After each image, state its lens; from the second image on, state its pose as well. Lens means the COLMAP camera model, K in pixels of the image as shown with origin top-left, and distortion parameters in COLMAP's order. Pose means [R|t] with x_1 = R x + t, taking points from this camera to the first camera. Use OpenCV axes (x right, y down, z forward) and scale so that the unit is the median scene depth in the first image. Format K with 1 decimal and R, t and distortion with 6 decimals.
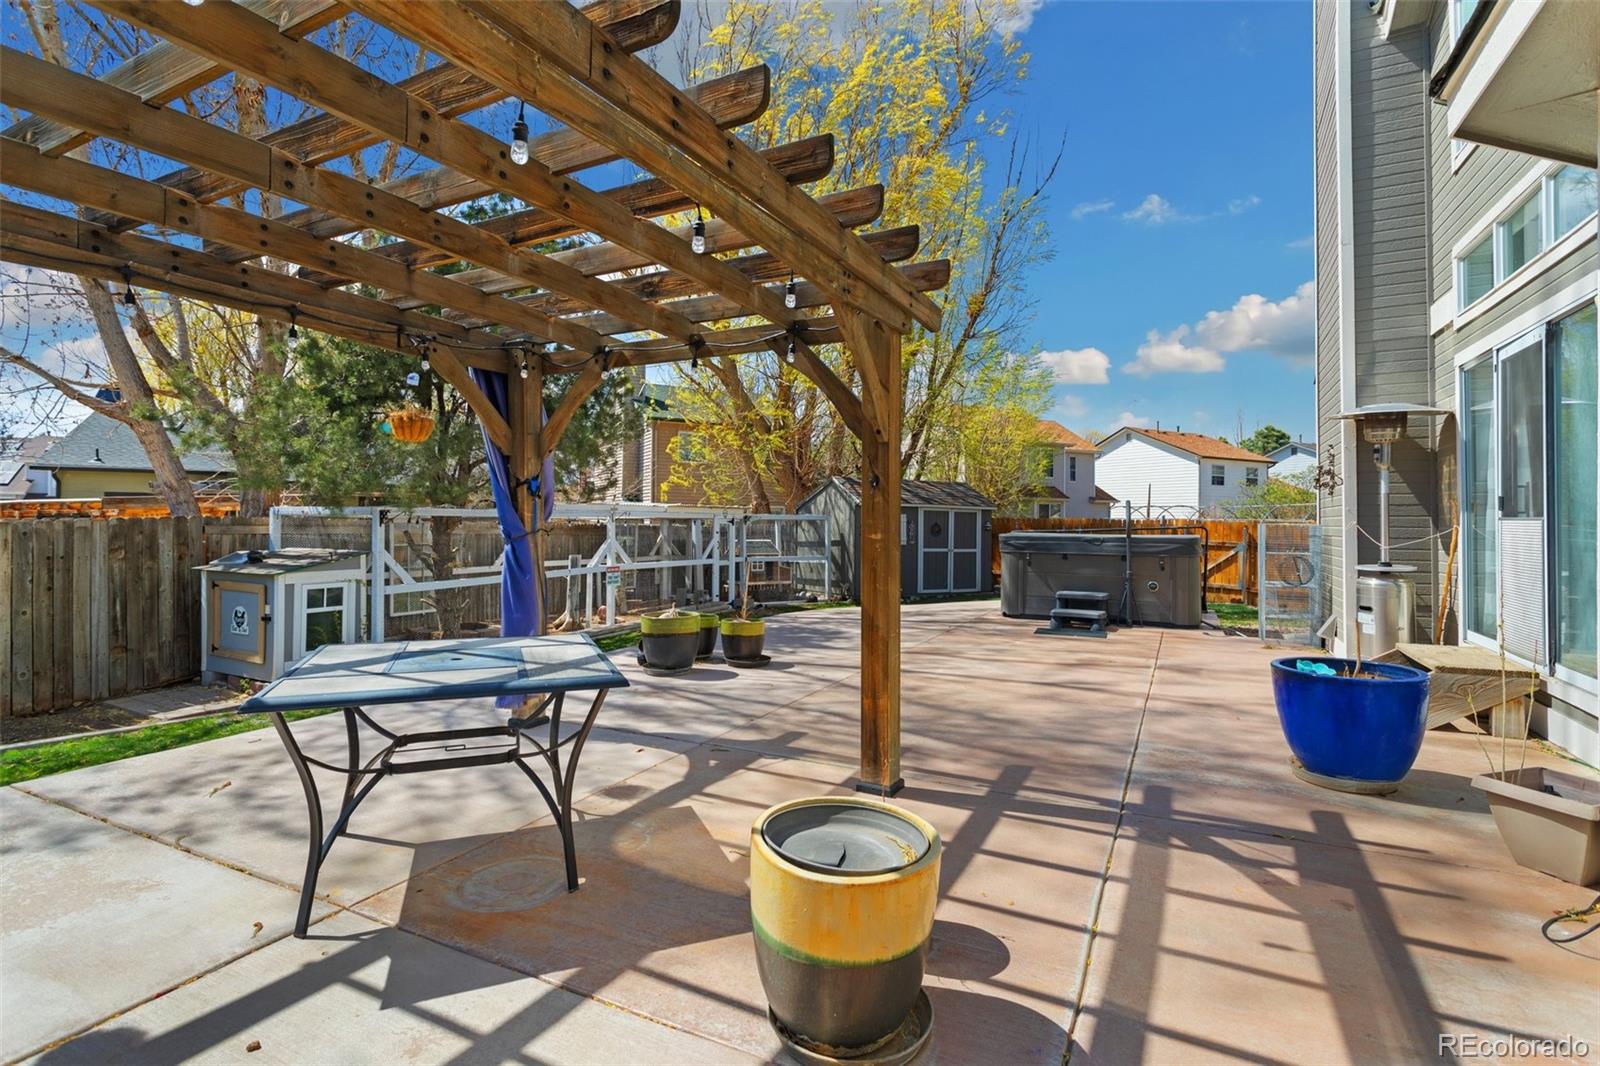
lens RADIAL K [[765.3, 0, 798.2], [0, 765.3, 508.4], [0, 0, 1]] dist [0.000732, -0.000085]
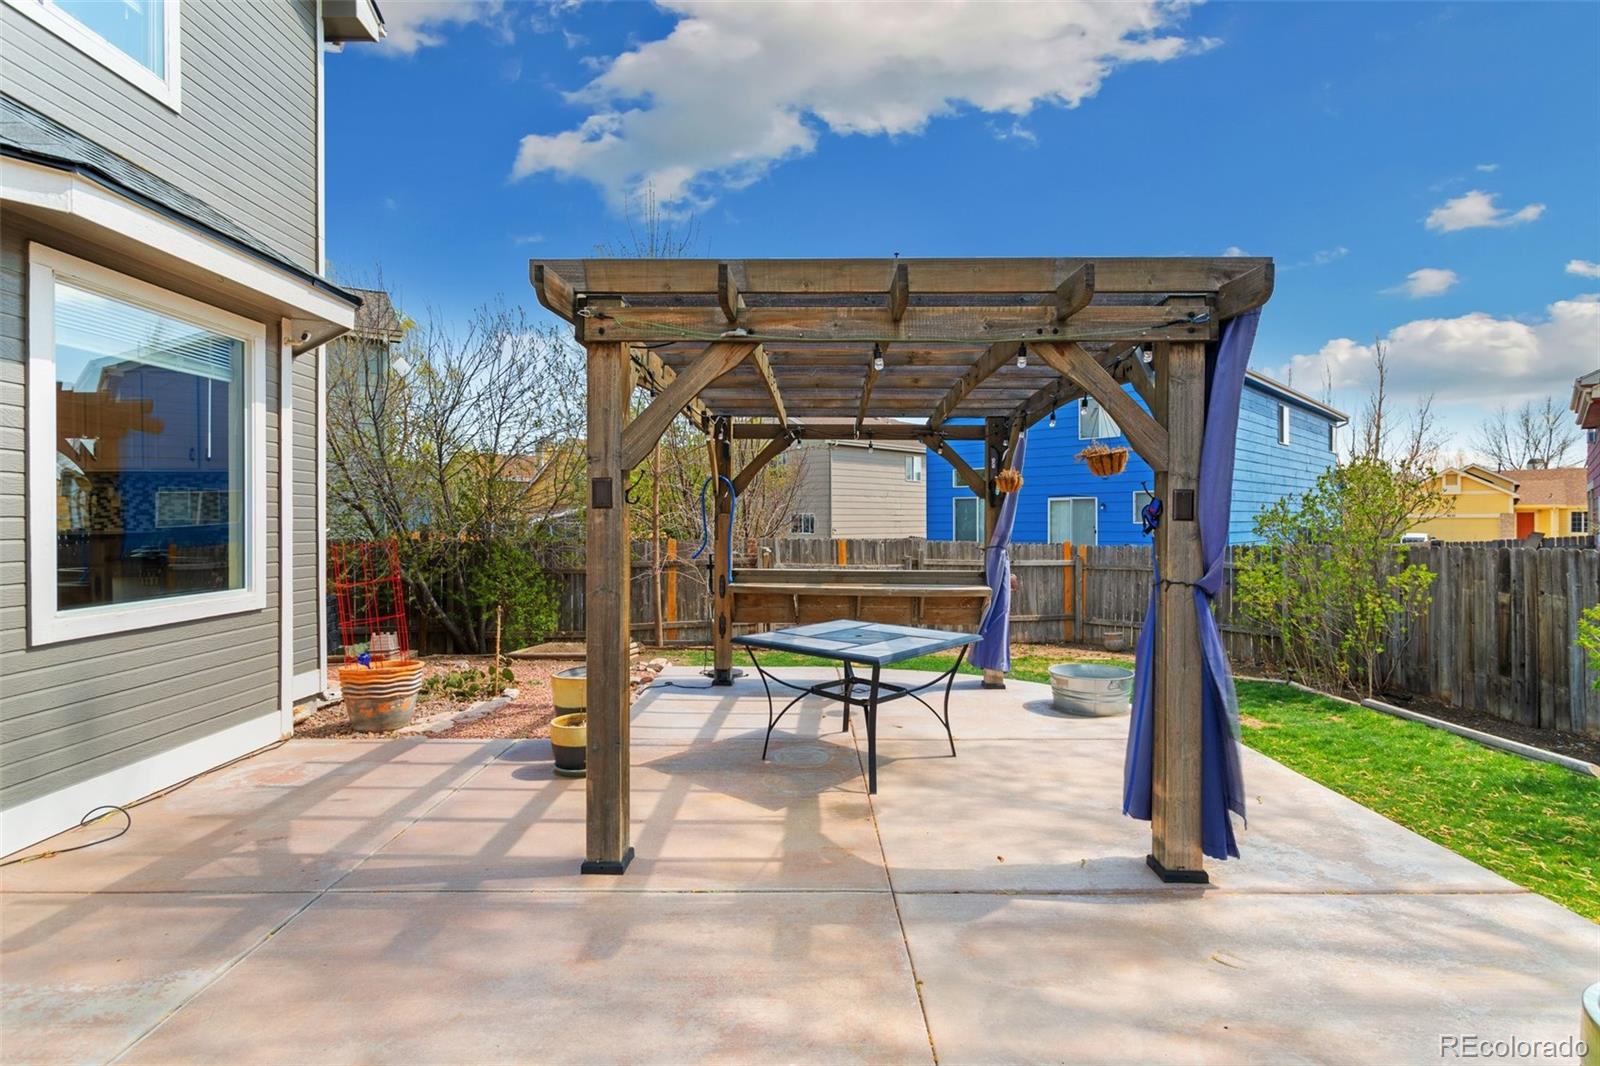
lens RADIAL K [[760.1, 0, 798.9], [0, 760.1, 525.2], [0, 0, 1]] dist [0.002745, 0.001598]
pose [[-0.893092, -0.004544, -0.449851, 0.411791], [-0.000693, 0.999962, -0.008725, -0.021463], [0.449873, -0.007480, -0.893061, 2.536061]]
